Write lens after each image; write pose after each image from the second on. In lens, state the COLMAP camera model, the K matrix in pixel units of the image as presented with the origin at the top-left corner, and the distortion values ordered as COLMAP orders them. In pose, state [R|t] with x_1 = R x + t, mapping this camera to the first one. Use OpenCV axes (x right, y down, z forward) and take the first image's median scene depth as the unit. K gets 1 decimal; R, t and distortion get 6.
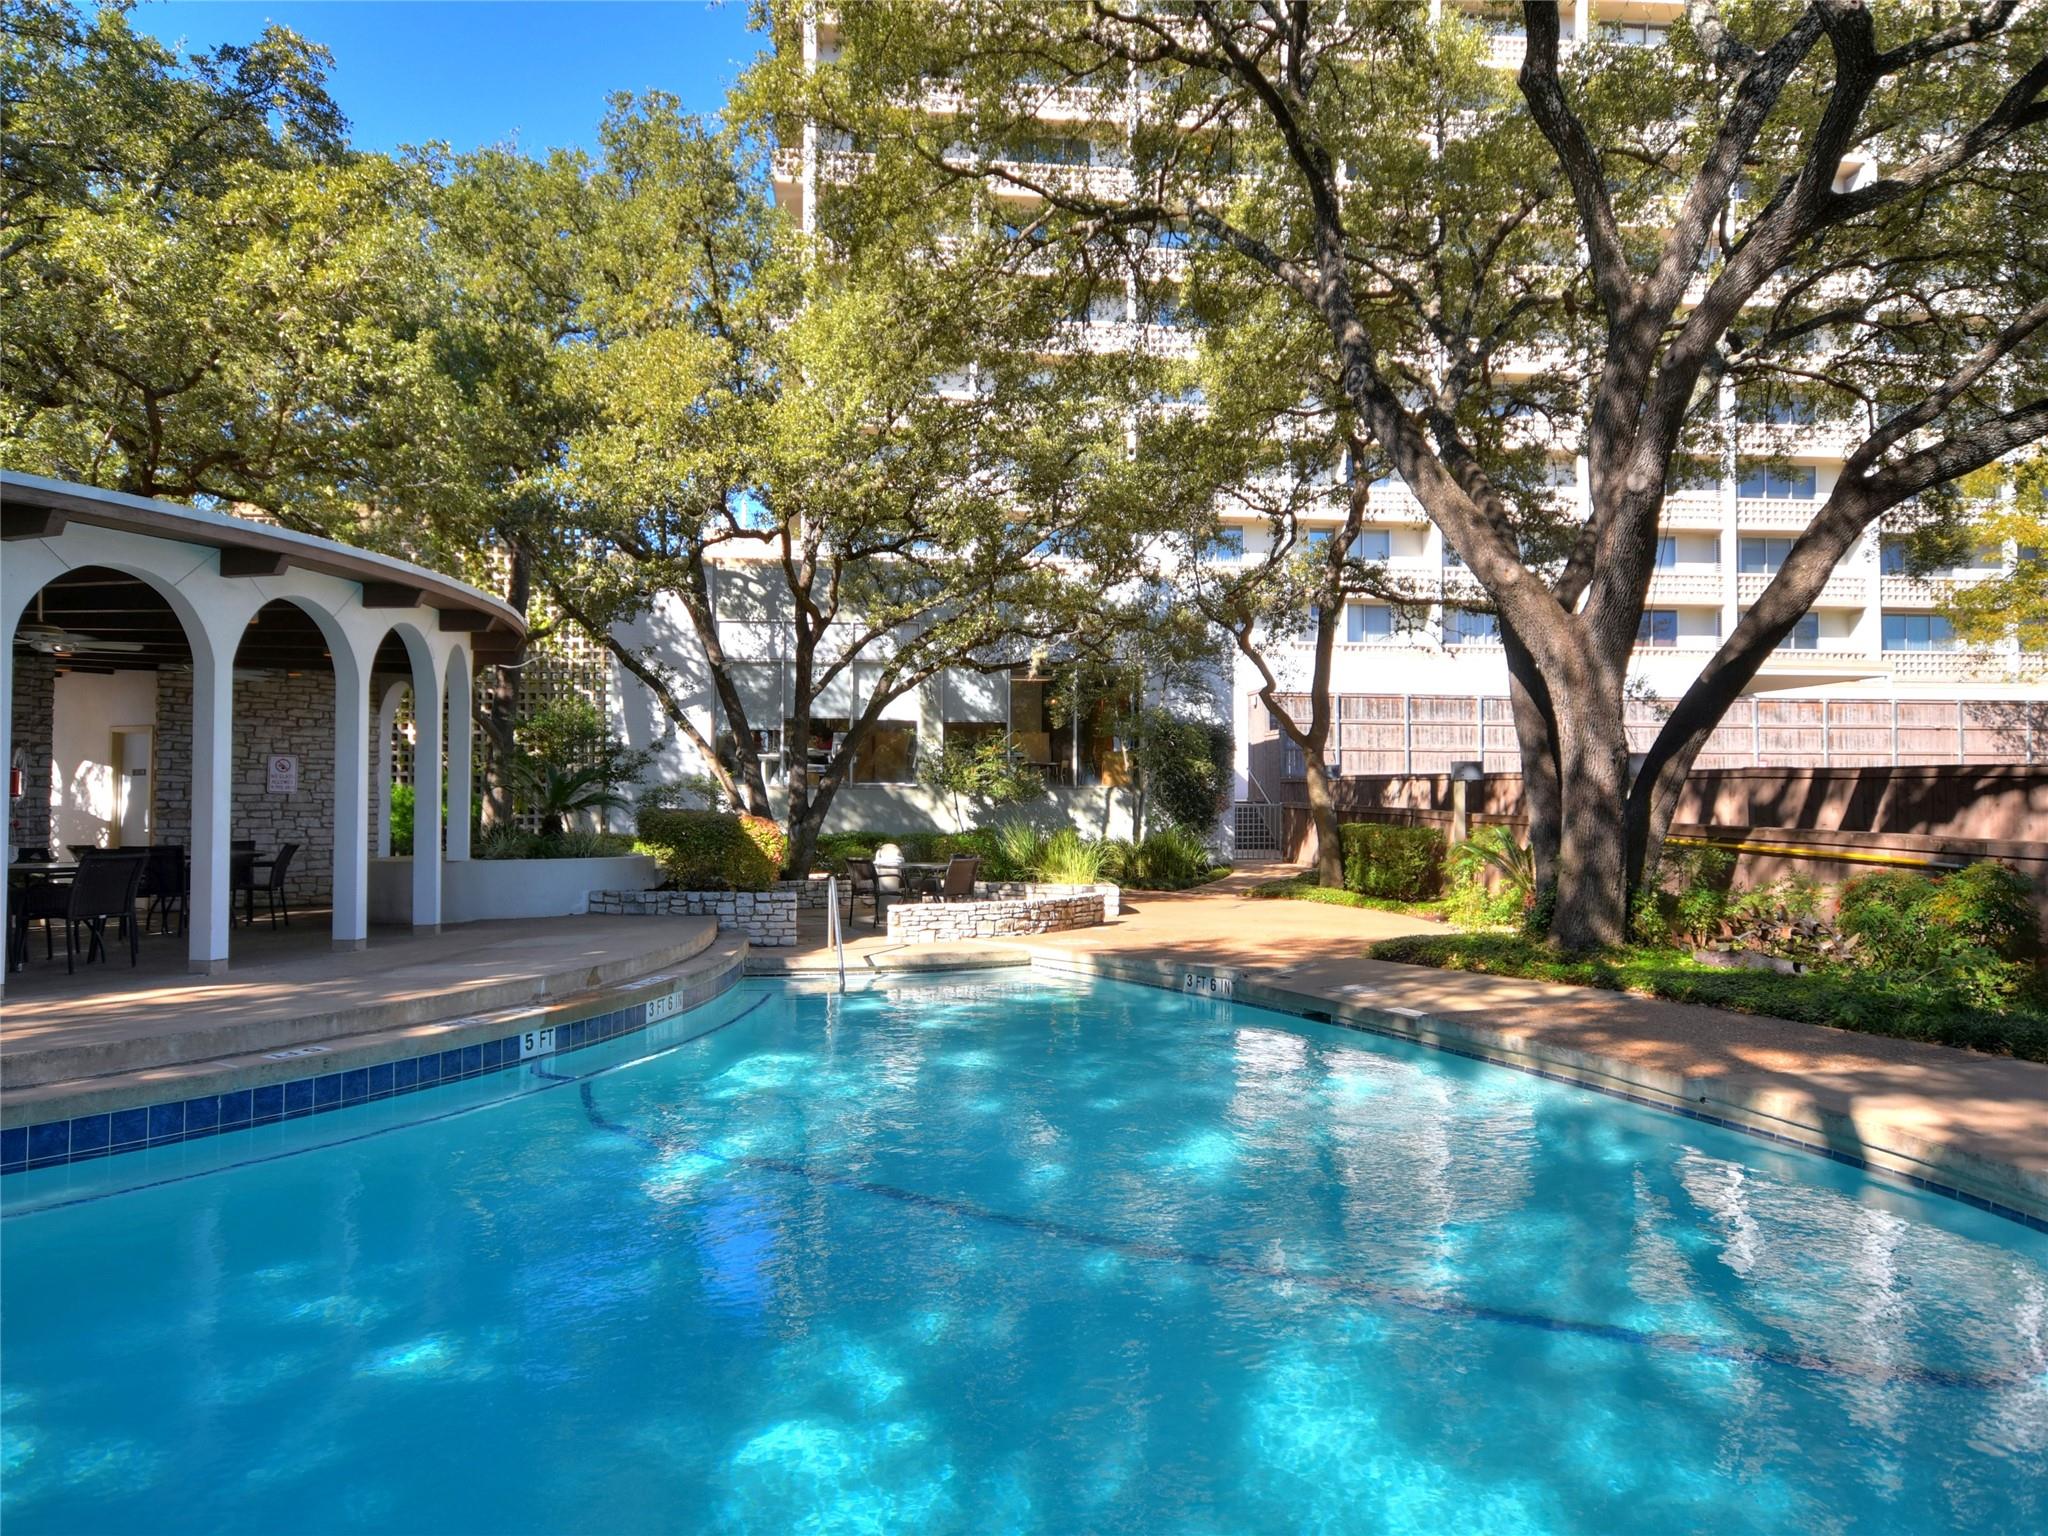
lens RADIAL K [[1245.1, 0, 1023.5], [0, 1245.1, 772.5], [0, 0, 1]] dist [0.004420, 0.002168]
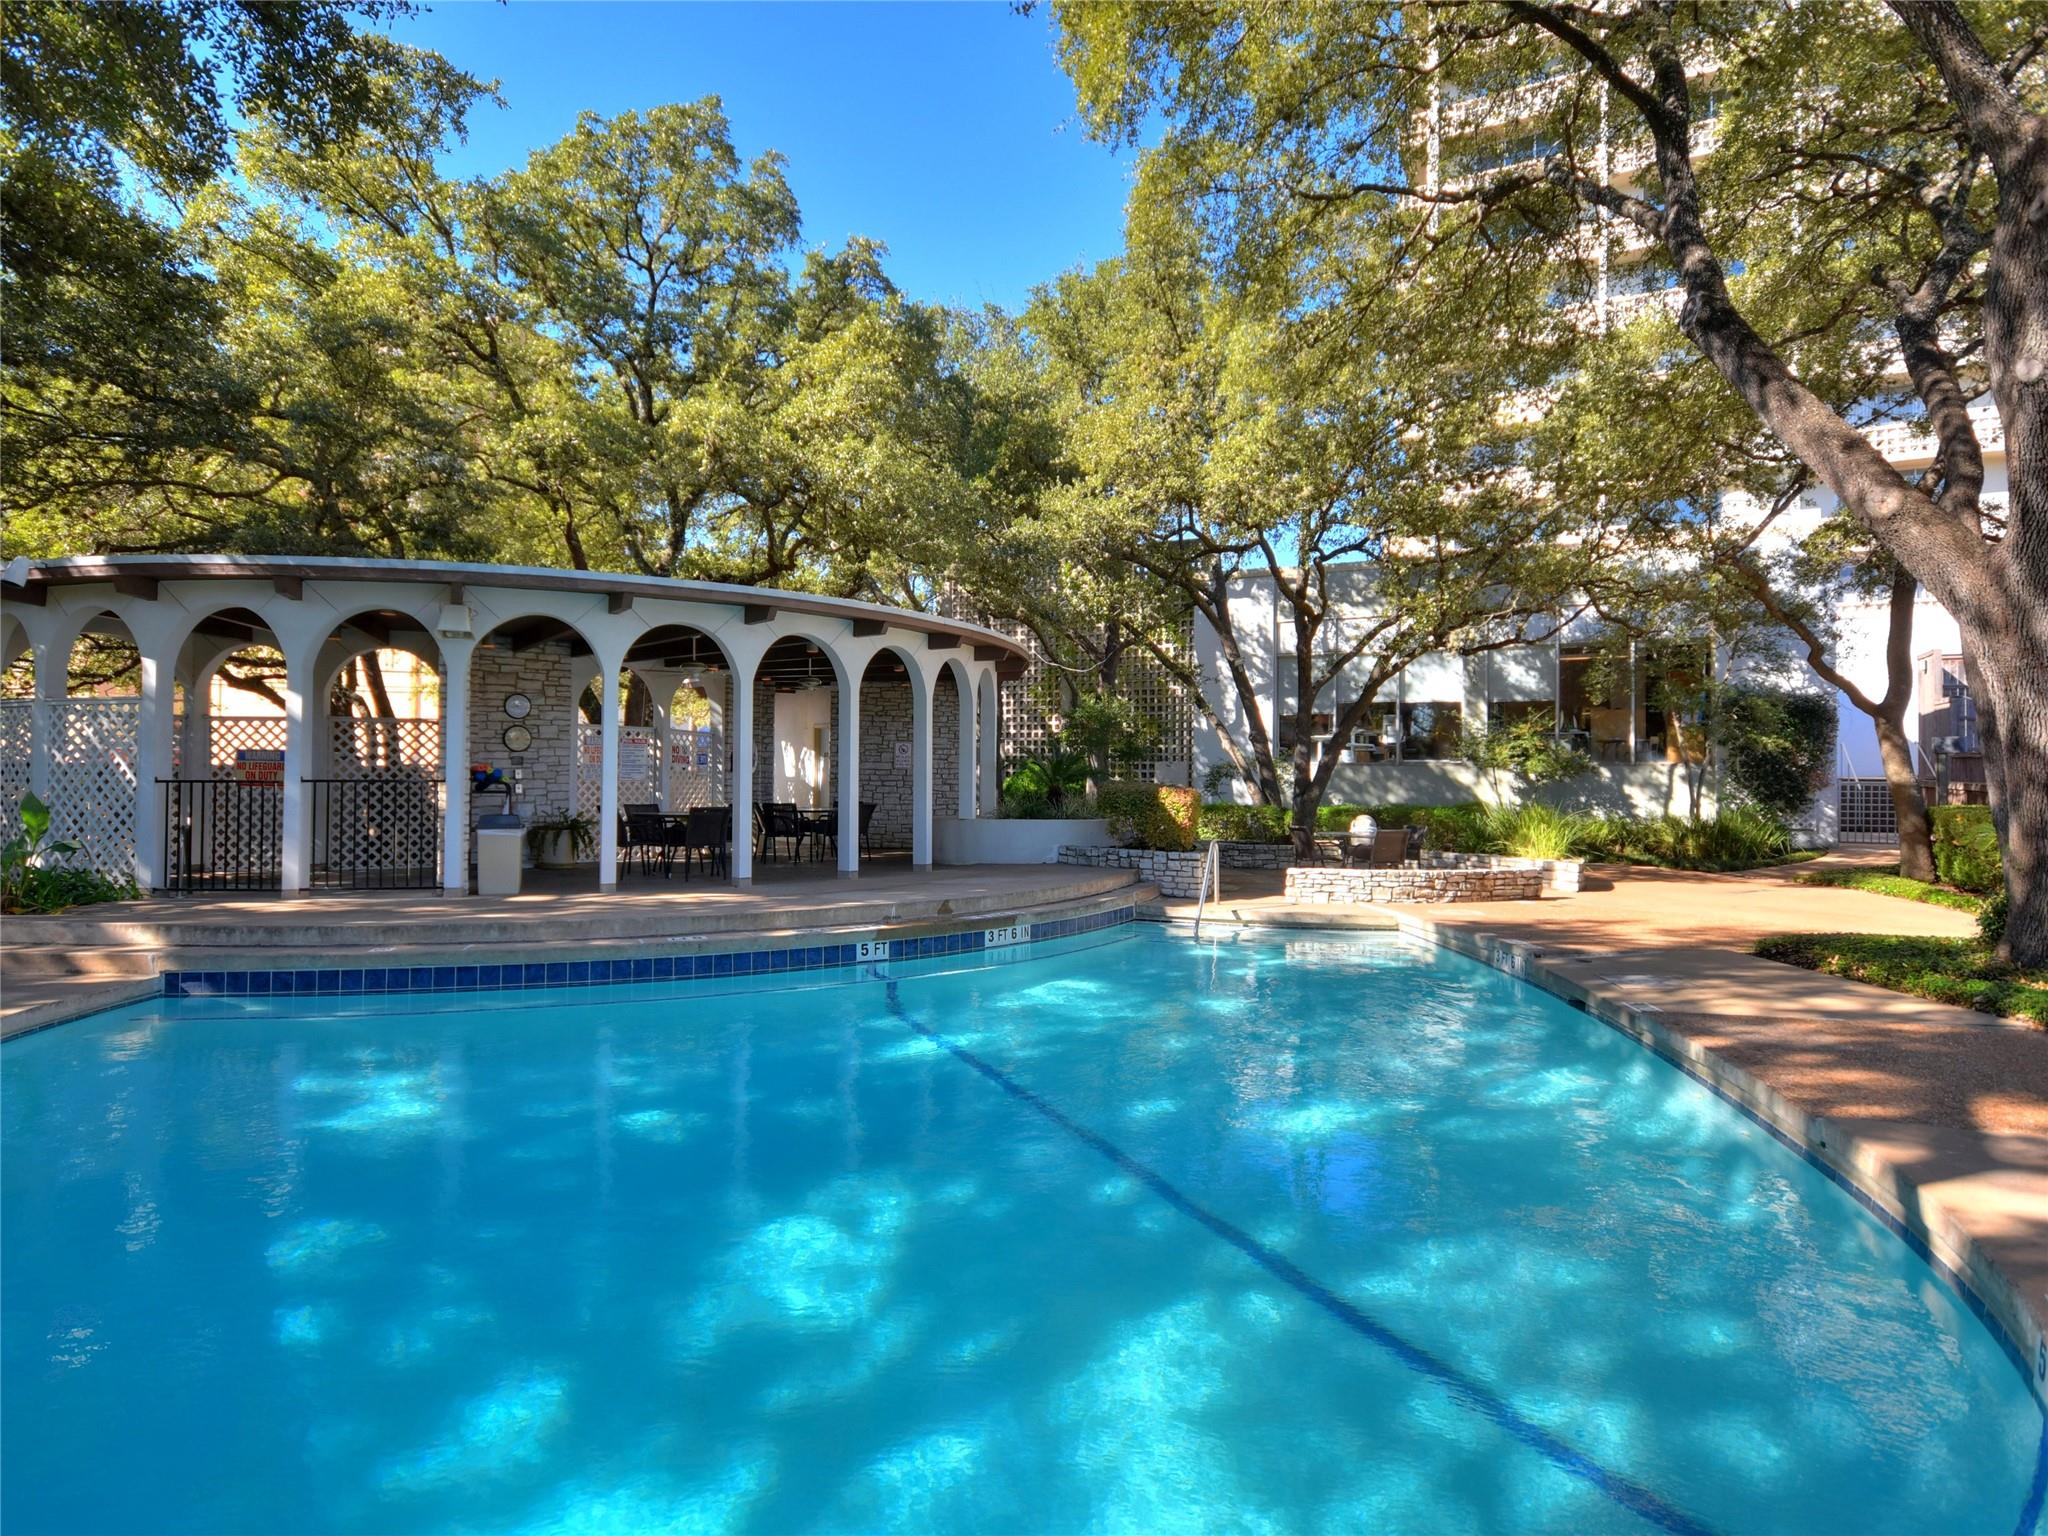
lens RADIAL K [[1065.3, 0, 1023.3], [0, 1065.3, 766.2], [0, 0, 1]] dist [-0.000303, 0.001157]
pose [[0.840781, -0.001724, -0.541372, 0.159402], [0.008806, 0.999906, 0.010492, 0.001757], [0.541303, -0.013588, 0.840718, 0.047398]]
